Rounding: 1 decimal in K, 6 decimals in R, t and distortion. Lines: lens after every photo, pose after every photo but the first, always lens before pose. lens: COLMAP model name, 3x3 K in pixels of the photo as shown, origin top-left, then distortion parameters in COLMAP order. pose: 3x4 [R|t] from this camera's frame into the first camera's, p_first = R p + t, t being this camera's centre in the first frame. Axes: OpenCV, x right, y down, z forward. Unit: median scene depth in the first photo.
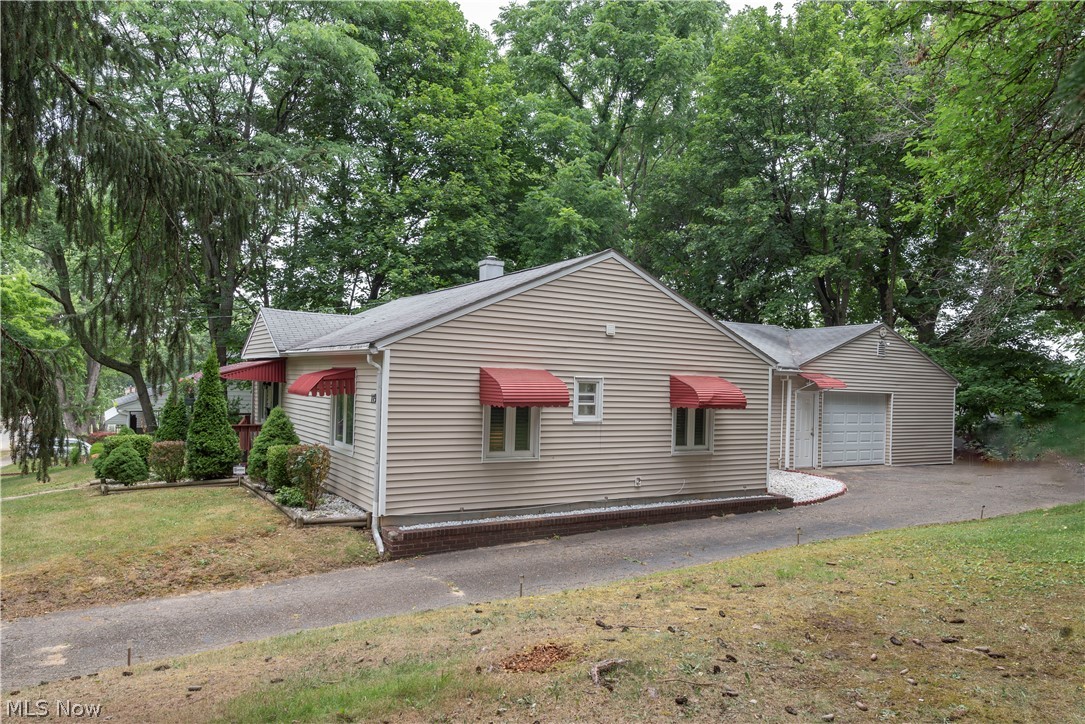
lens RADIAL K [[711.6, 0, 541.5], [0, 711.6, 366.5], [0, 0, 1]] dist [-0.002861, -0.000145]
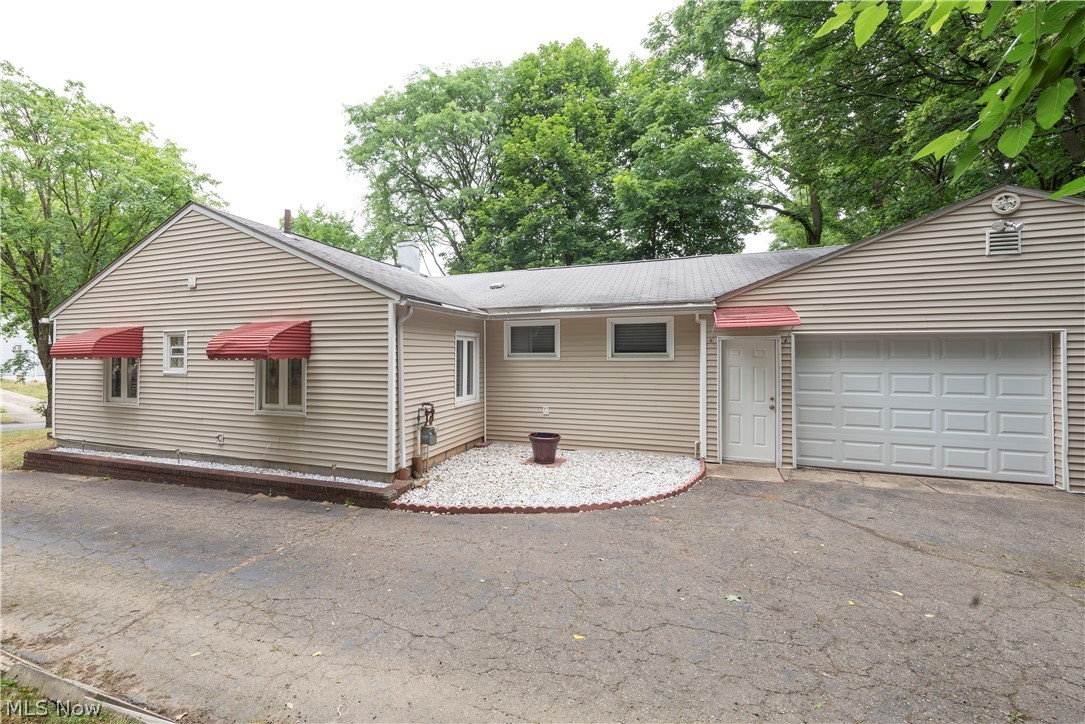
lens RADIAL K [[438.8, 0, 541.0], [0, 438.8, 353.5], [0, 0, 1]] dist [0.000548, 0.000143]
pose [[0.629874, -0.036729, -0.775828, 0.779229], [0.037707, 0.999149, -0.016688, 0.068421], [0.775781, -0.018742, 0.630723, 0.879073]]
